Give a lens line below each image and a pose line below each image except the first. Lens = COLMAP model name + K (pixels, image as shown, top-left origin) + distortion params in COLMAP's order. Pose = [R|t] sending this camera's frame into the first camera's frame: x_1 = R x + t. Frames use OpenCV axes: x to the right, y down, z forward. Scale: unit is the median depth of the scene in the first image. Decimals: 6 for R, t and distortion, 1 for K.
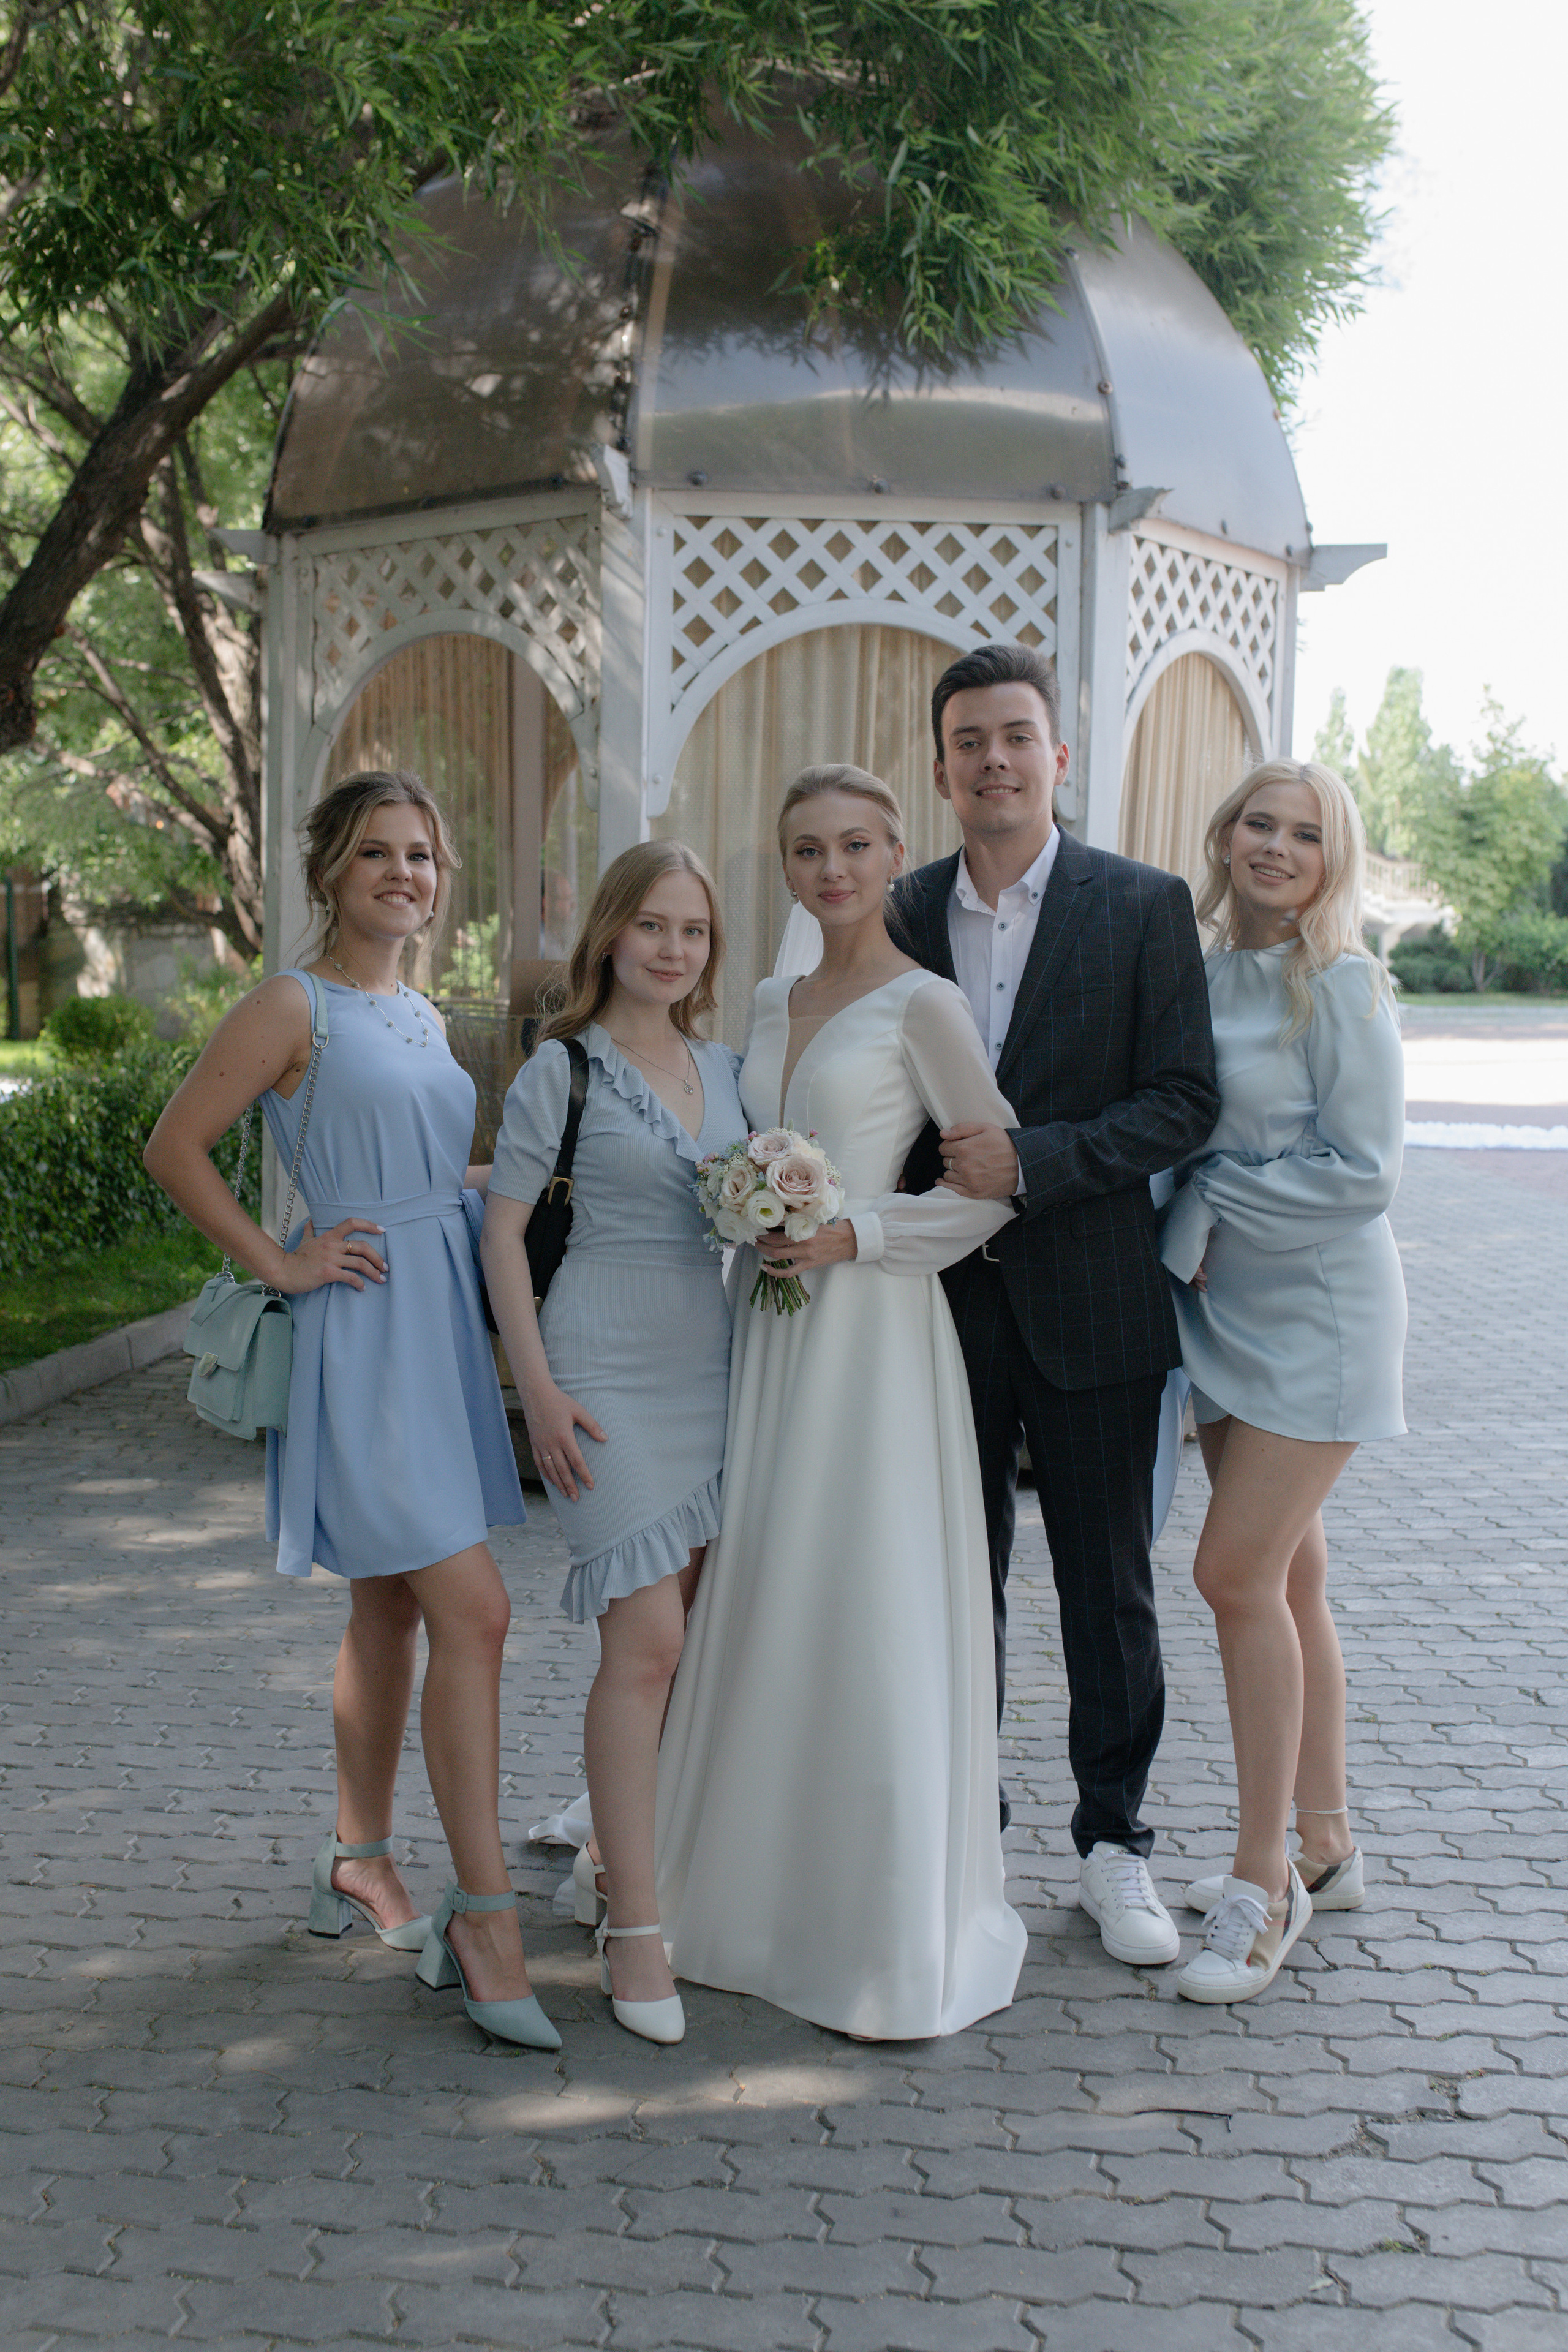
lens RADIAL K [[2442.3, 0, 708.7], [0, 2442.3, 1110.3], [0, 0, 1]] dist [-0.048001, 0.004059]
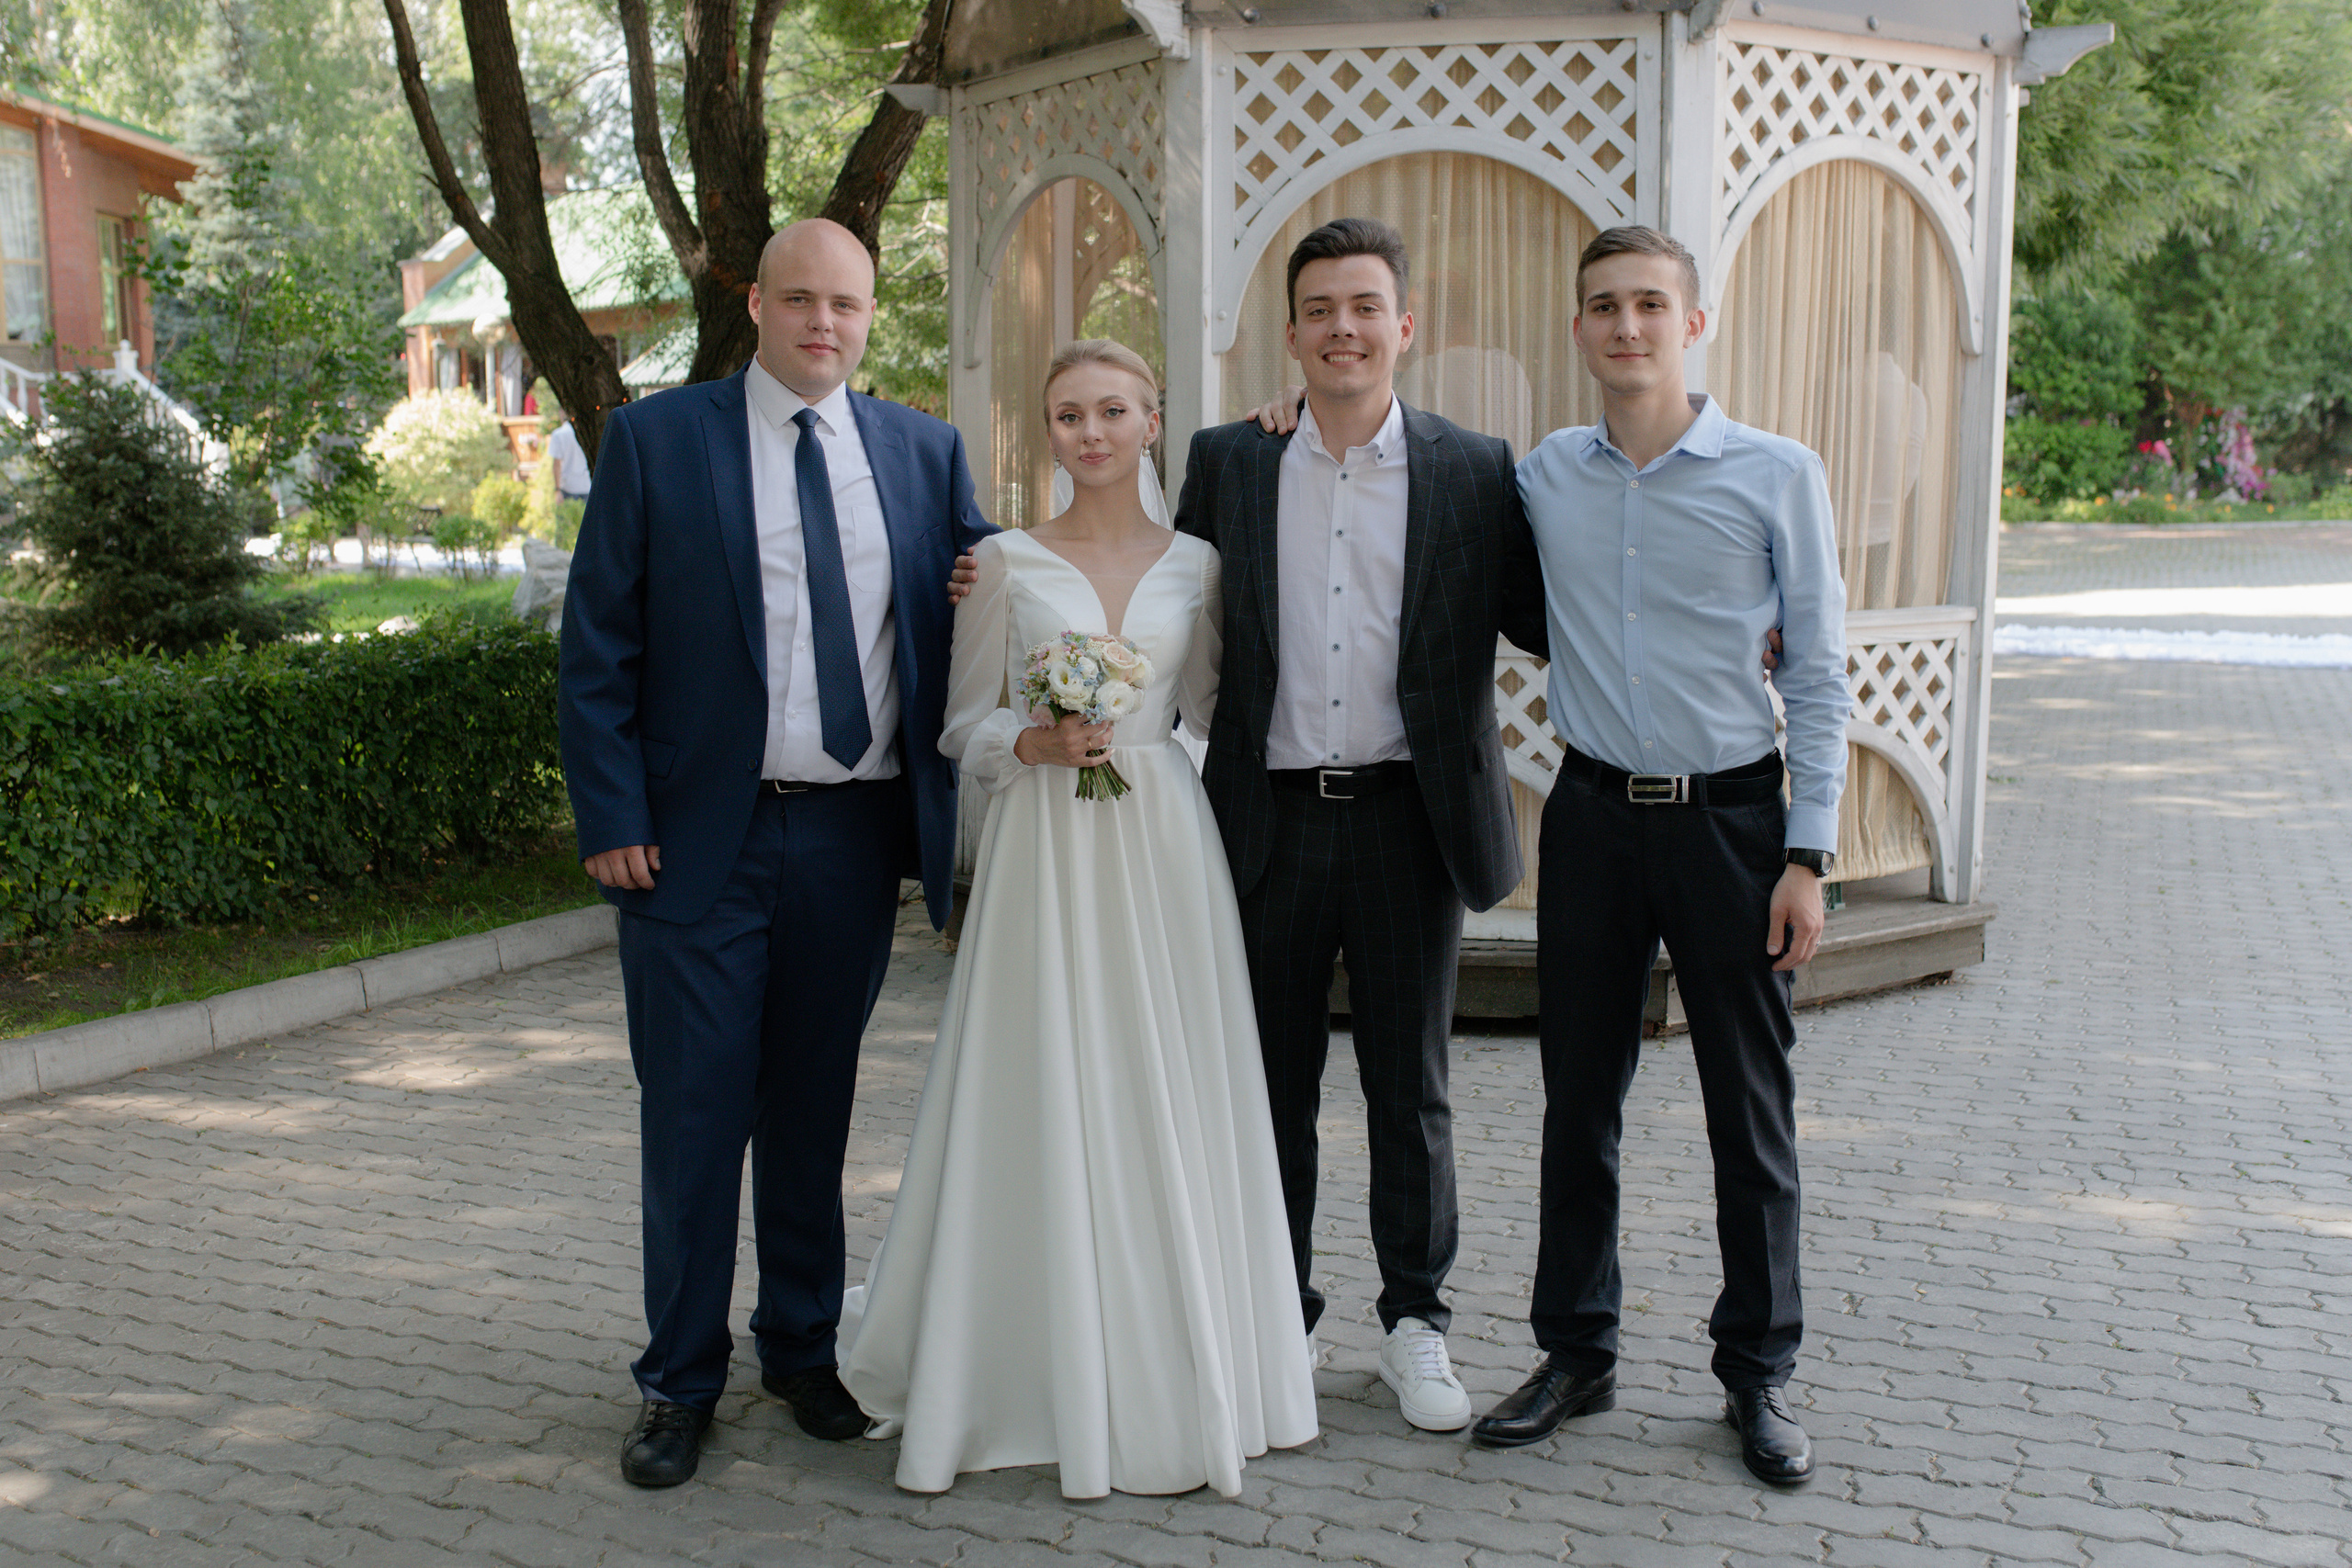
lens RADIAL K [[2407.7, 0, 1183.4], [0, 2407.7, 700.8], [0, 0, 1]] dist [-0.045401, 0.038899]
pose [[0.940240, 0.030351, -0.339157, 0.305348], [-0.015703, 0.998825, 0.045852, -0.020117], [0.340150, -0.037786, 0.939612, 0.043006]]
